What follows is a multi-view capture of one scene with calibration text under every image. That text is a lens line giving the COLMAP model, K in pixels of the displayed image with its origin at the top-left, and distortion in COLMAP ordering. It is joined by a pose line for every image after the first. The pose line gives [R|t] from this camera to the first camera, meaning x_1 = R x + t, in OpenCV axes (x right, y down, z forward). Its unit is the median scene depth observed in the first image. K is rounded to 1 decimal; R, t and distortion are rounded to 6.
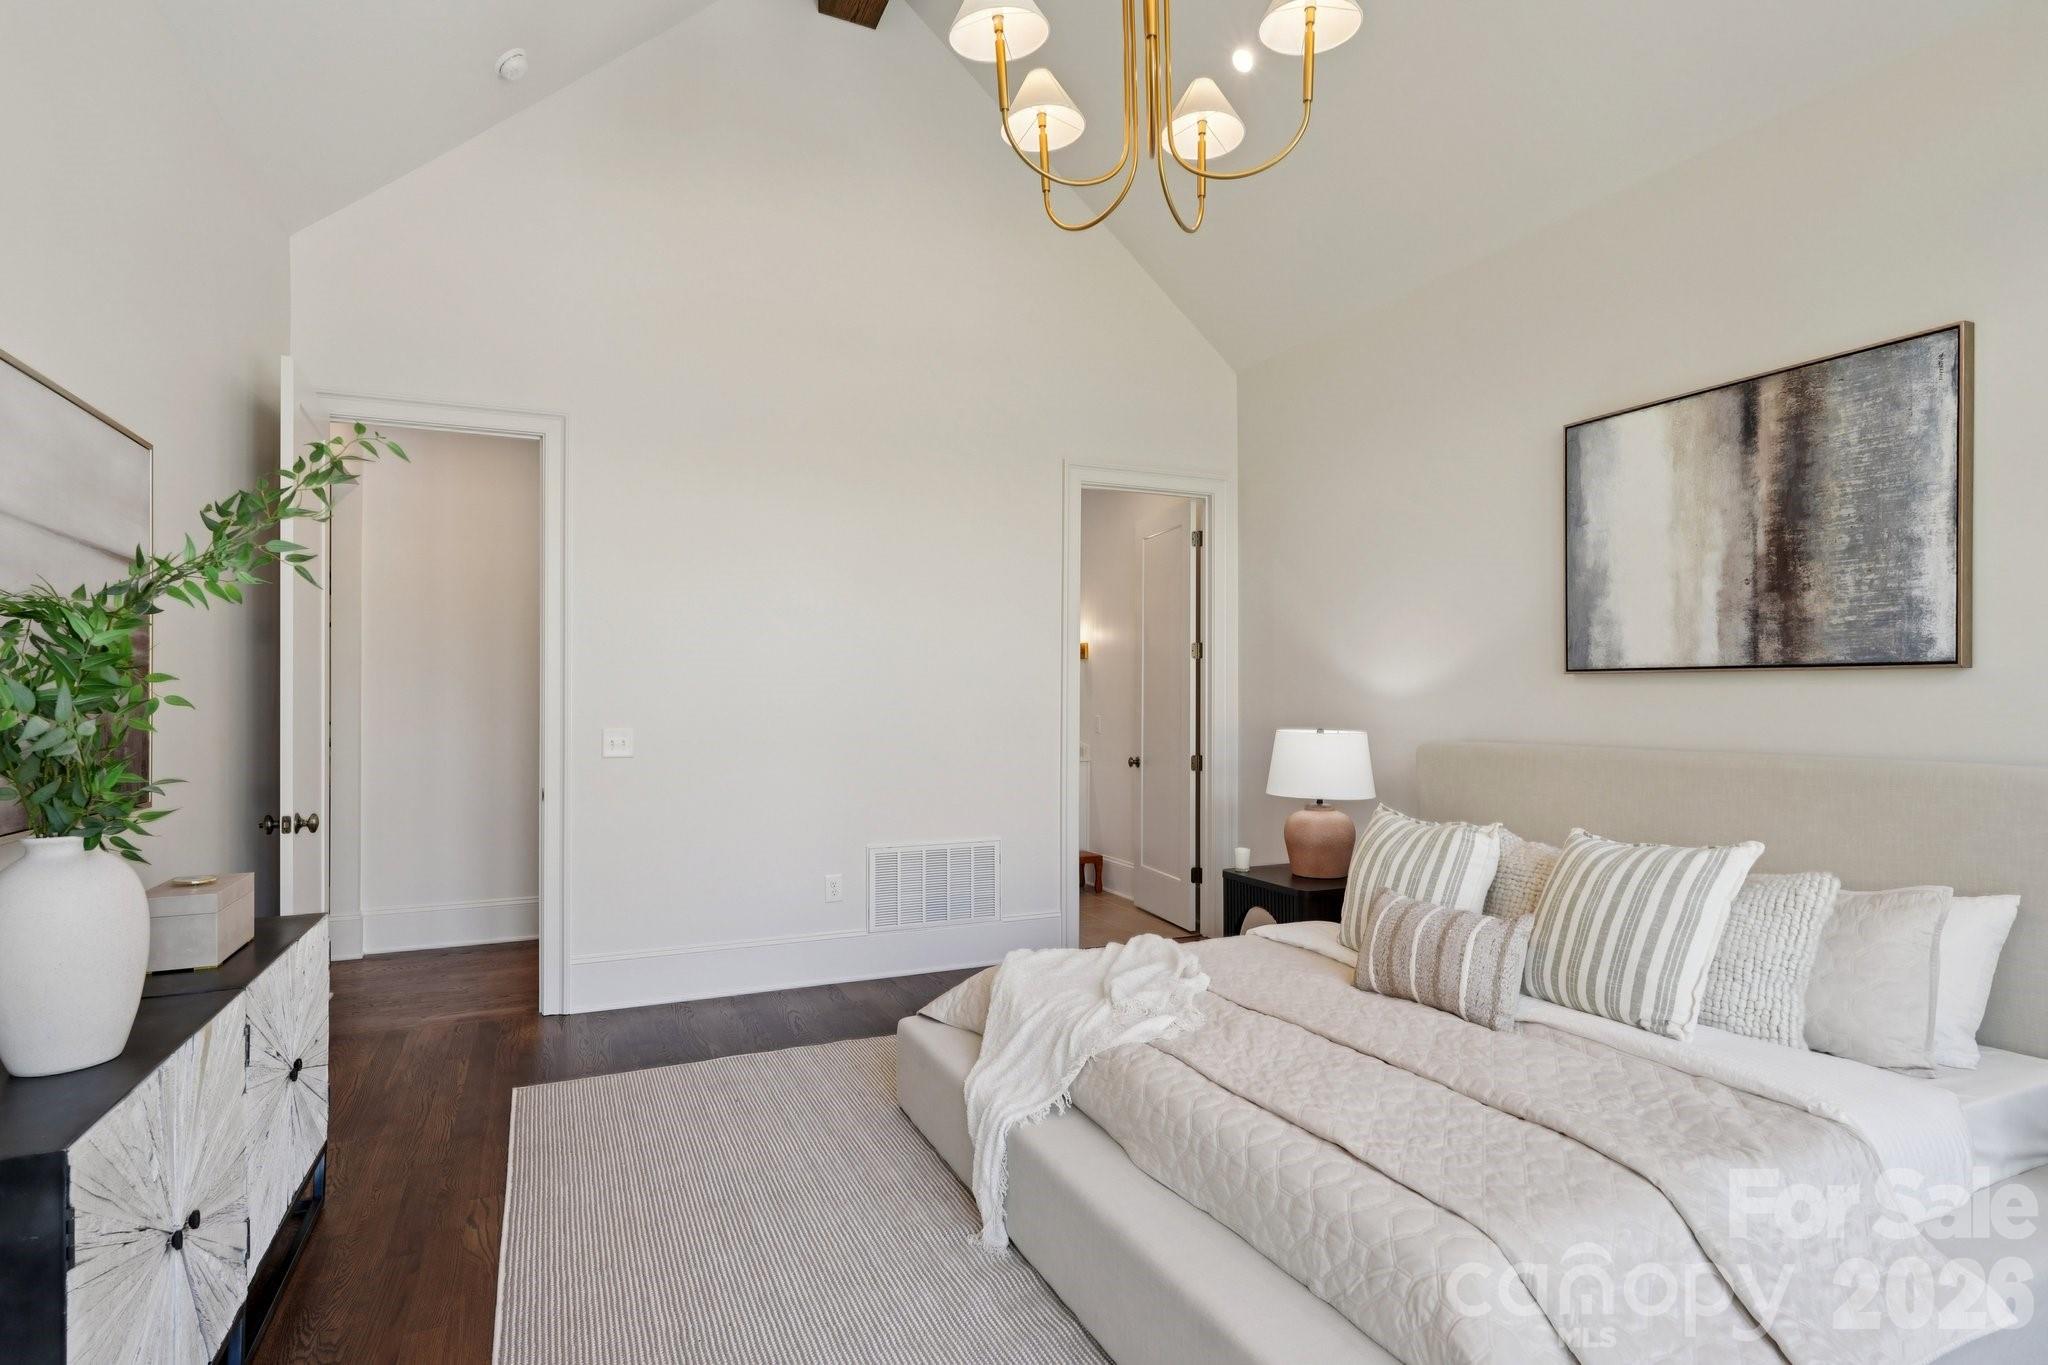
lens RADIAL K [[1055.8, 0, 1032.9], [0, 1055.8, 673.5], [0, 0, 1]] dist [0.002766, 0.000845]
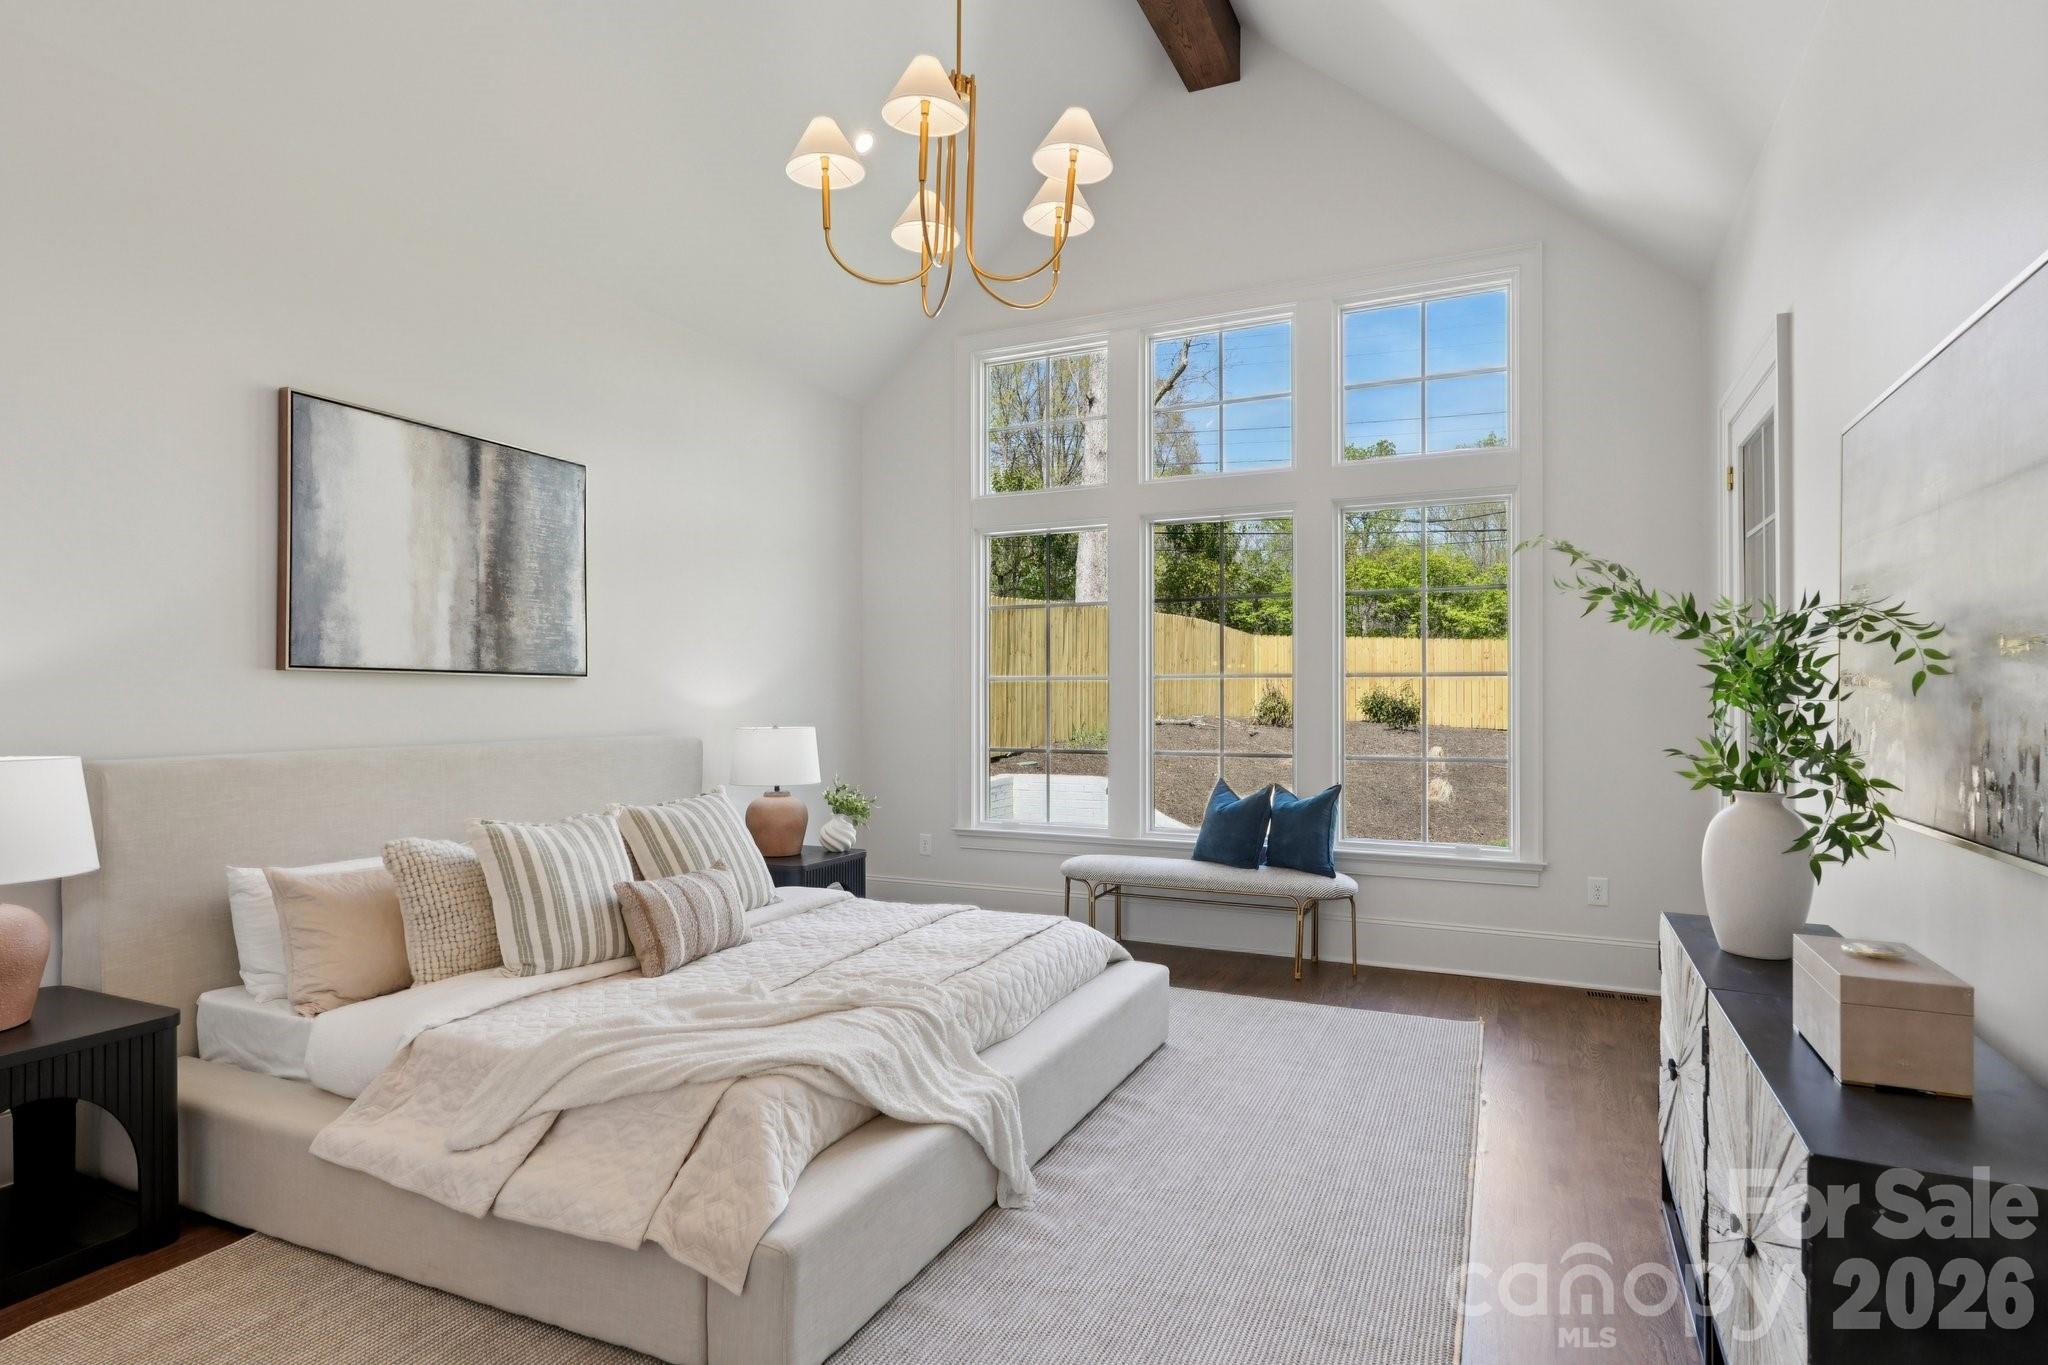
lens RADIAL K [[1055.8, 0, 1032.9], [0, 1055.8, 673.5], [0, 0, 1]] dist [0.002766, 0.000845]
pose [[-0.645660, 0.026125, 0.763178, -0.676144], [-0.010534, 0.999015, -0.043110, 0.041386], [-0.763552, -0.035873, -0.644749, 1.304024]]
